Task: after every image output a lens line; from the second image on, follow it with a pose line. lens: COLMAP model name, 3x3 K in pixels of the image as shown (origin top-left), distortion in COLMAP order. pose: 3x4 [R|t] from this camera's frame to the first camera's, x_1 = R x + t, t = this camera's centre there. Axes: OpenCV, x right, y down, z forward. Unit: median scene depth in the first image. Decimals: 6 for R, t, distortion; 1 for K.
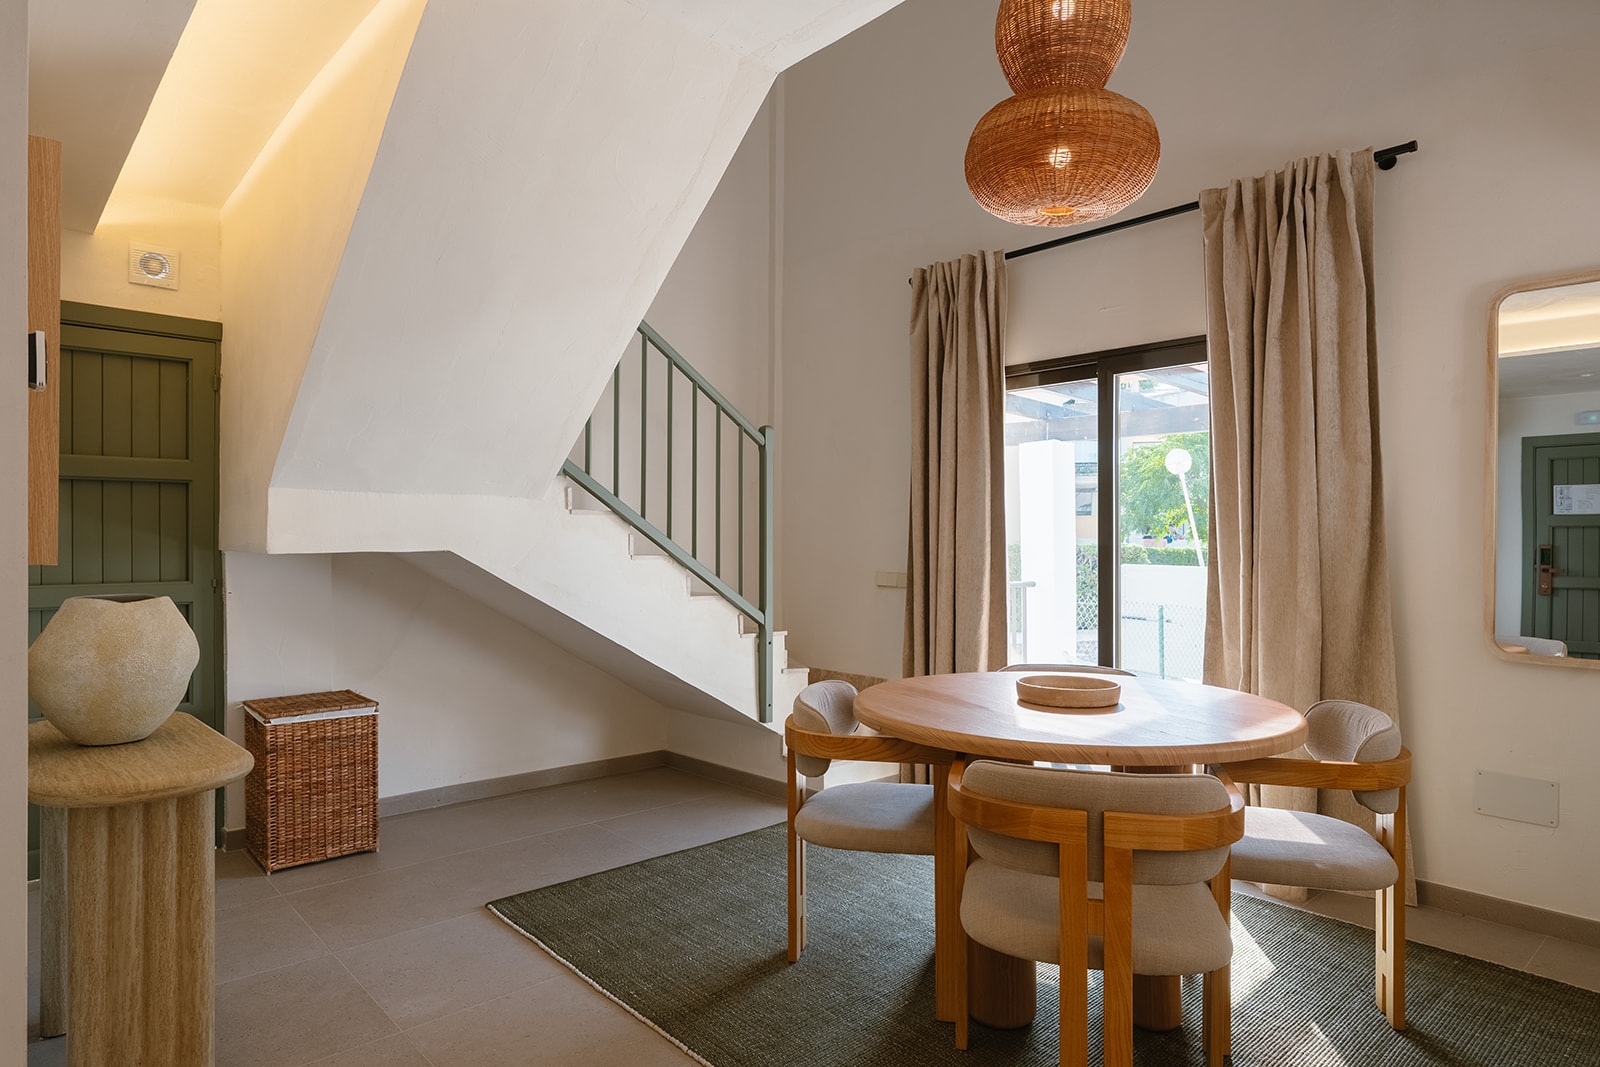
lens RADIAL K [[909.6, 0, 804.2], [0, 909.6, 537.3], [0, 0, 1]] dist [-0.001156, -0.000594]
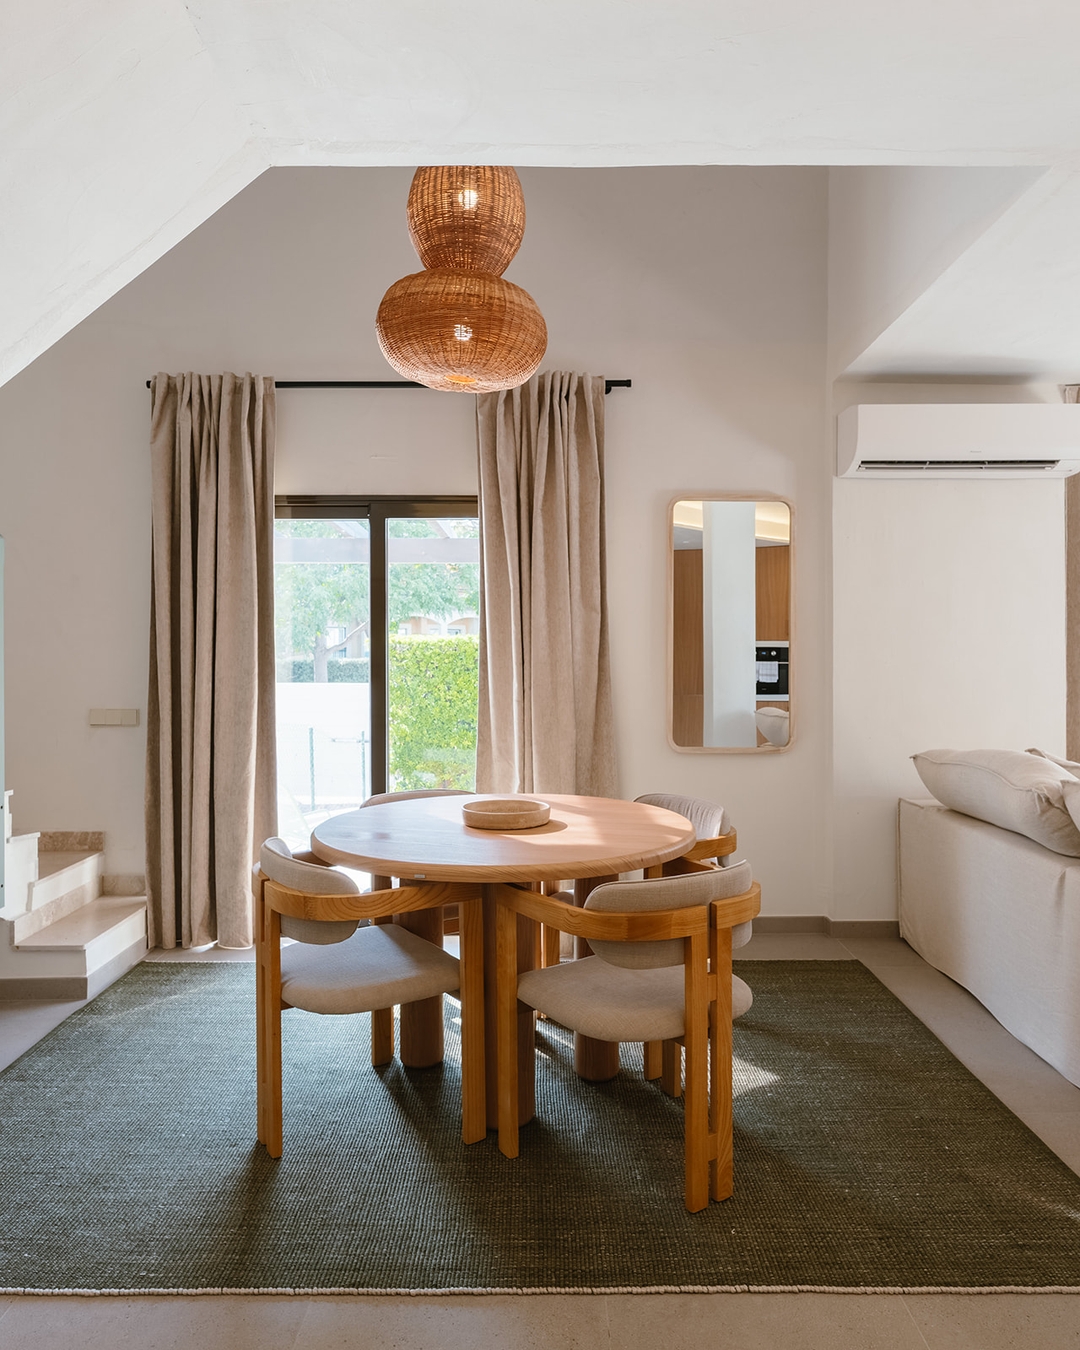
lens RADIAL K [[902.4, 0, 535.7], [0, 902.4, 645.1], [0, 0, 1]] dist [-0.019820, 0.009810]
pose [[0.675733, -0.000045, 0.737146, -0.404962], [0.002871, 0.999993, -0.002570, -0.029781], [-0.737141, 0.003853, 0.675728, 0.173624]]
